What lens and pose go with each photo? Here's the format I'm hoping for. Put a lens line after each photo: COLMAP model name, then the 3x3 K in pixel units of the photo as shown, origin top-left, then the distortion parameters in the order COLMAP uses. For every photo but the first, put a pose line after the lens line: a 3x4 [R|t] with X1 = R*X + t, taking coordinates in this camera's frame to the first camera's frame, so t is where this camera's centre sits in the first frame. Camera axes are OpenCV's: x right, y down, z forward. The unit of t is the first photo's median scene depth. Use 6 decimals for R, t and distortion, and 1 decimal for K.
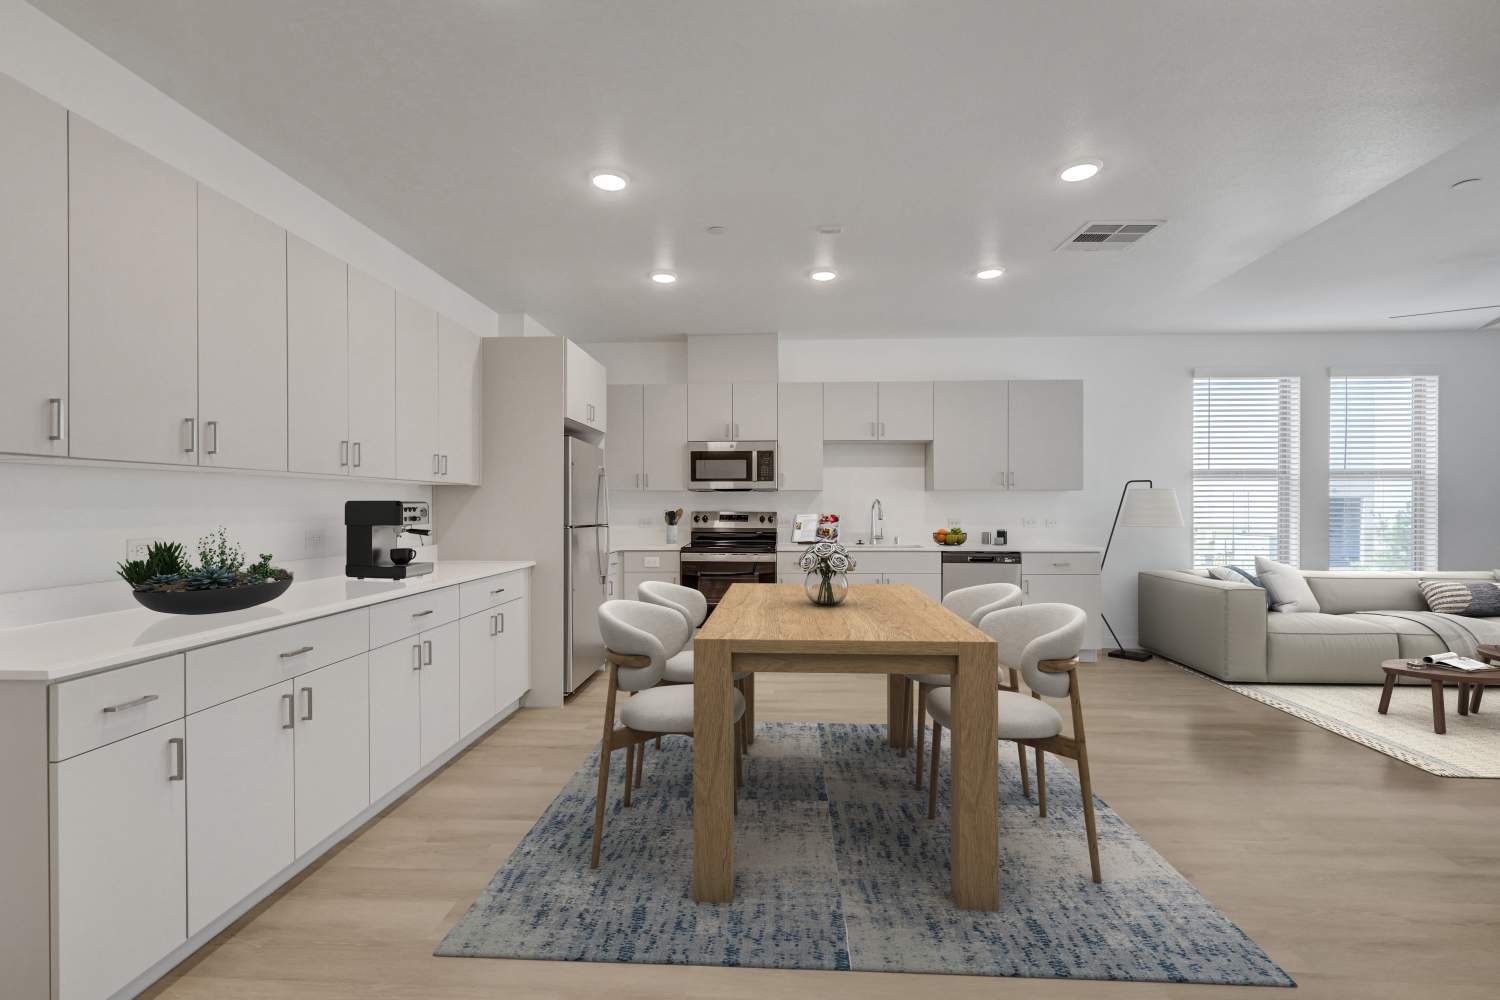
lens RADIAL K [[679.2, 0, 750.0], [0, 679.2, 500.0], [0, 0, 1]] dist [0.001048, -0.000039]
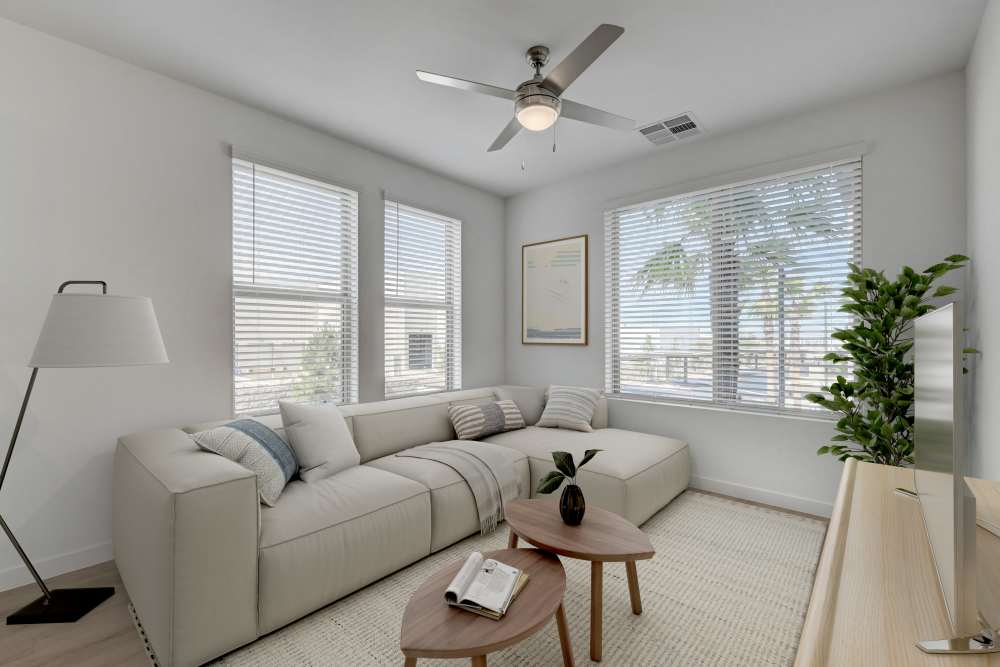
lens RADIAL K [[434.0, 0, 500.0], [0, 434.0, 333.5], [0, 0, 1]] dist [-0.001965, -0.000491]
pose [[0.618423, 0.012643, 0.785743, 0.492836], [-0.006632, 0.999919, -0.010869, 0.016153], [-0.785817, 0.001510, 0.618457, 0.509321]]
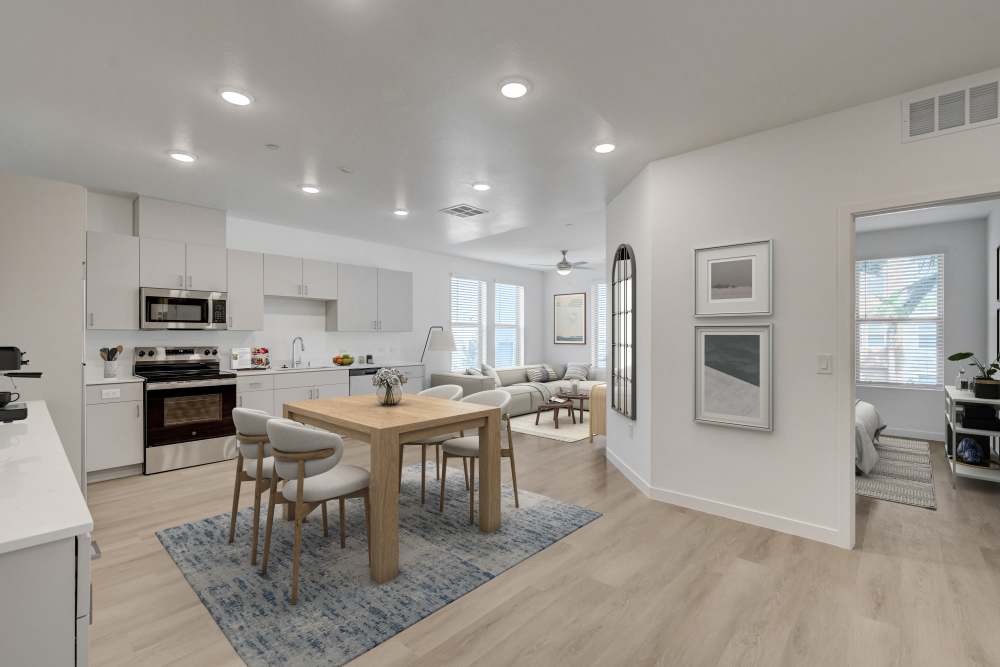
lens RADIAL K [[443.8, 0, 504.3], [0, 443.8, 316.0], [0, 0, 1]] dist [0.001639, 0.000072]
pose [[0.637146, 0.035062, 0.769946, -0.279934], [-0.003661, 0.999091, -0.042467, -0.007296], [-0.770735, 0.024239, 0.636695, 0.040633]]
